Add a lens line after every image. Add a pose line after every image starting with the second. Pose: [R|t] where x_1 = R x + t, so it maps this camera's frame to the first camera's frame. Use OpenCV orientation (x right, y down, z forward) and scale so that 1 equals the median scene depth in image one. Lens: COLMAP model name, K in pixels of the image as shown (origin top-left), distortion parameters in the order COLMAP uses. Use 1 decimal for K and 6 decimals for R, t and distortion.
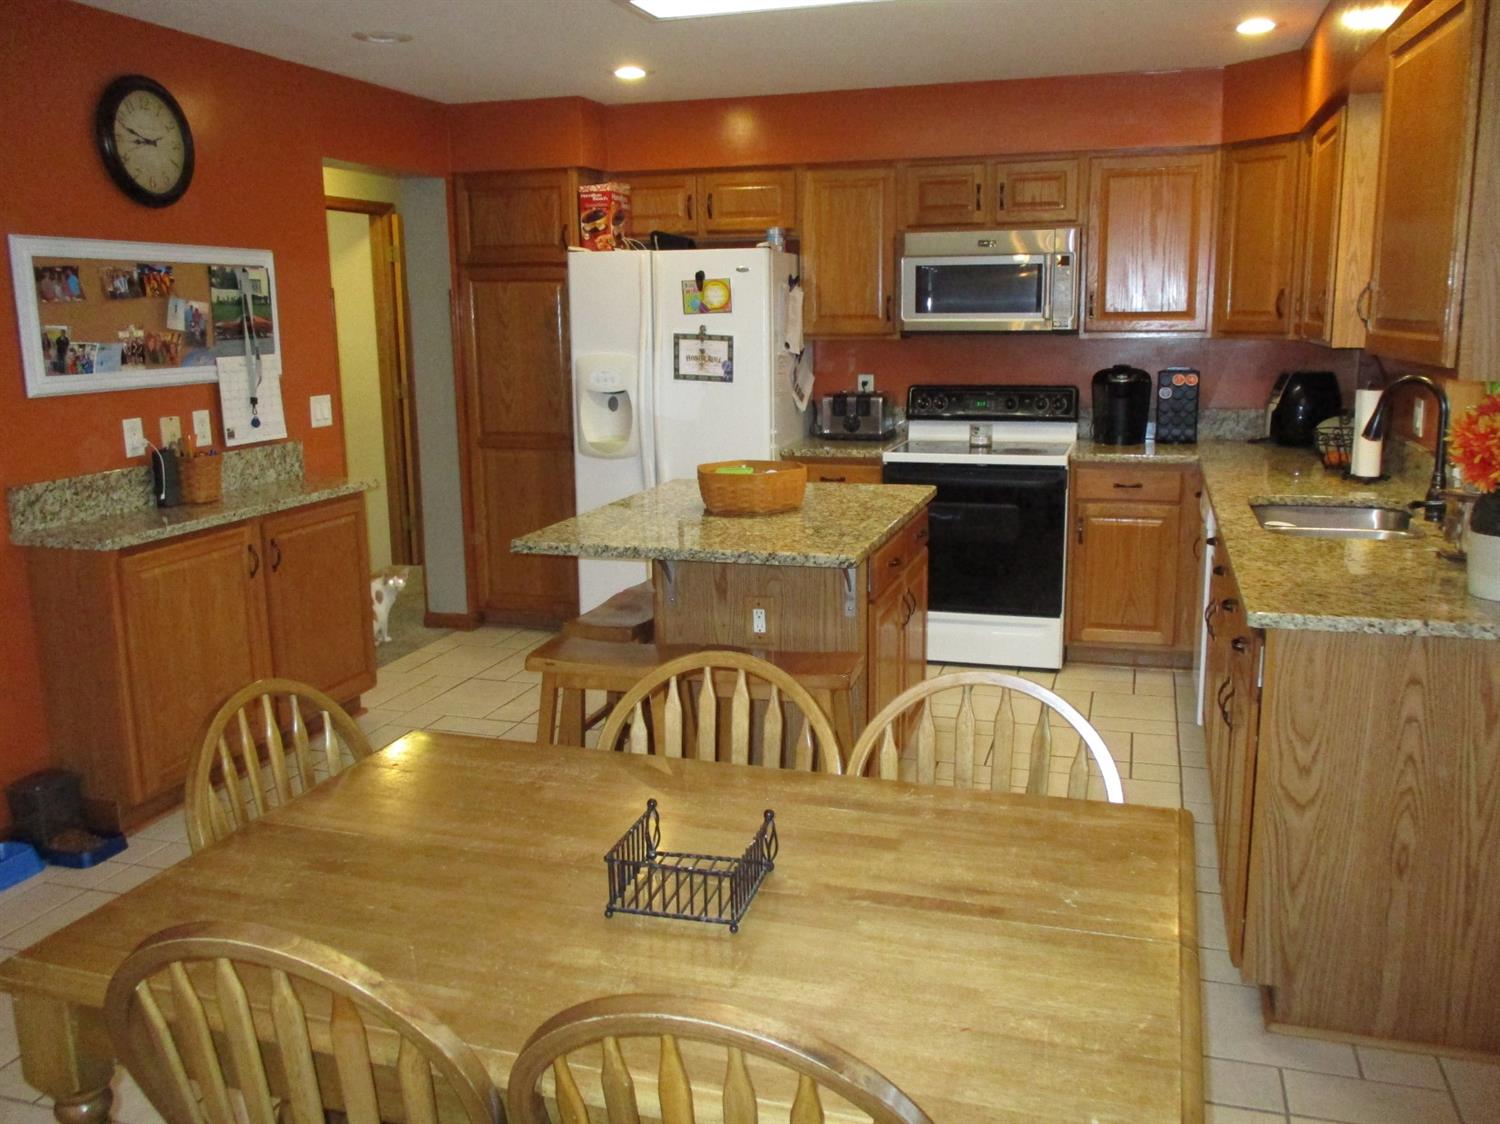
lens RADIAL K [[1263.6, 0, 751.1], [0, 1263.6, 562.0], [0, 0, 1]] dist [-0.040730, -0.000549]
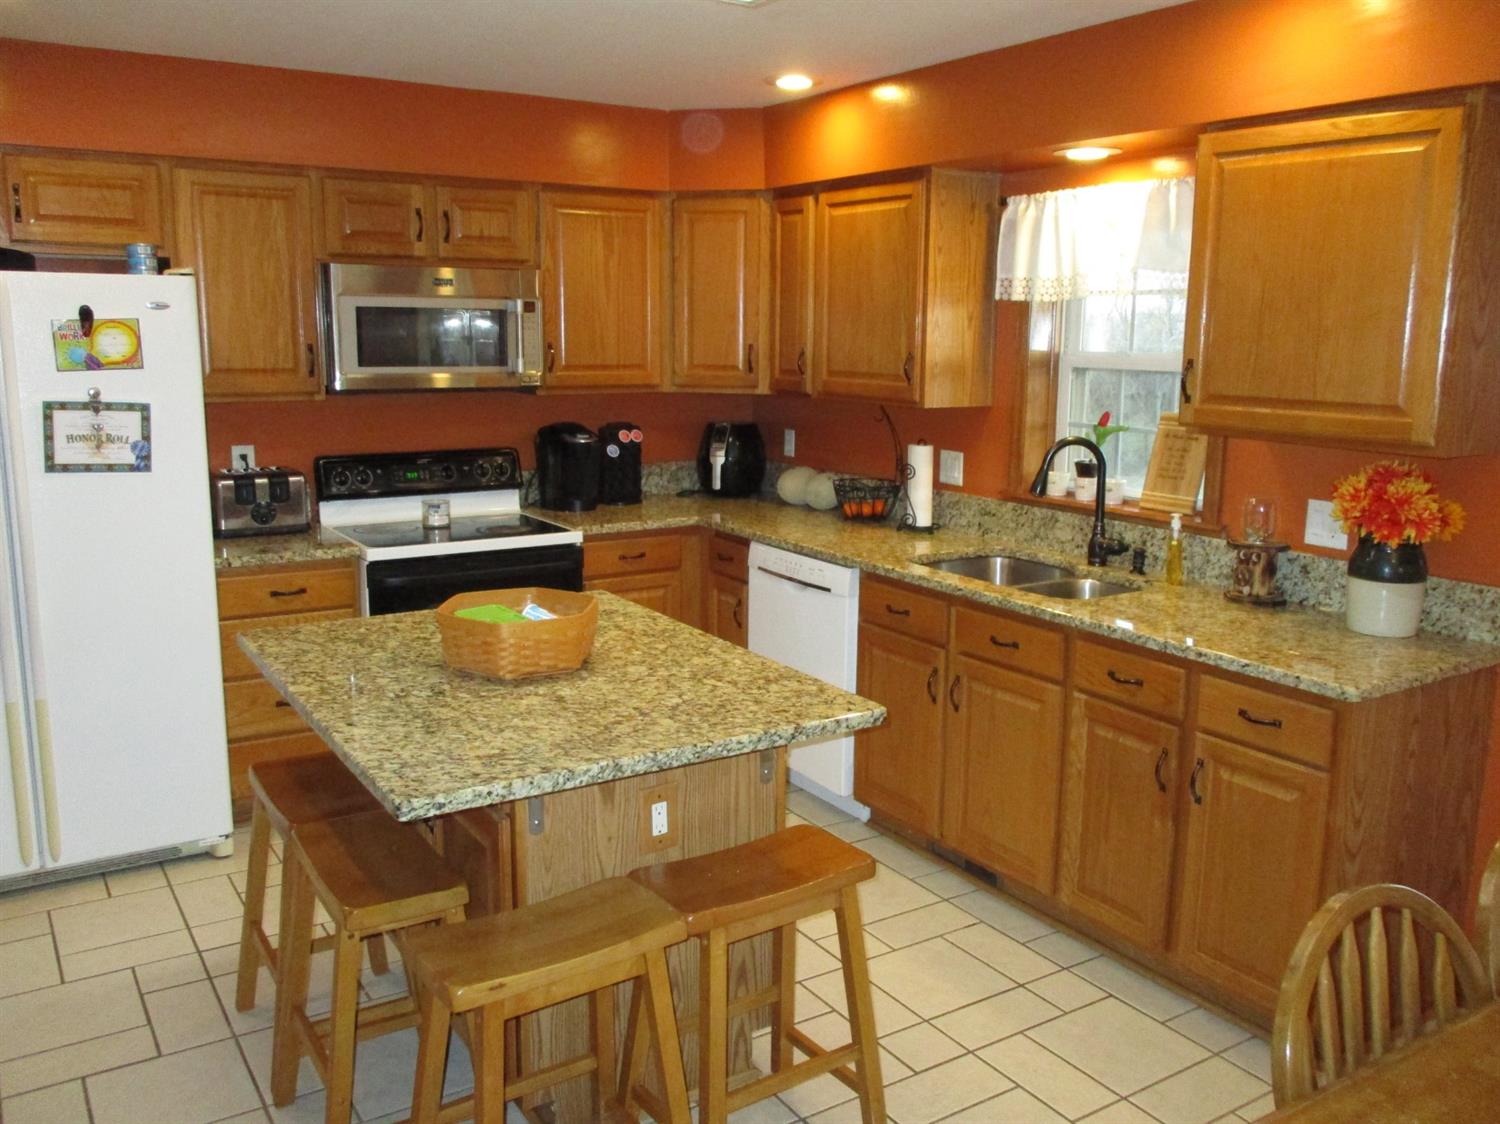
lens RADIAL K [[1263.6, 0, 750.7], [0, 1263.6, 561.7], [0, 0, 1]] dist [-0.040730, -0.000549]
pose [[0.640743, -0.119320, 0.758426, -0.323259], [0.131793, 0.990280, 0.044453, -0.081755], [-0.756359, 0.071472, 0.650241, 0.323496]]
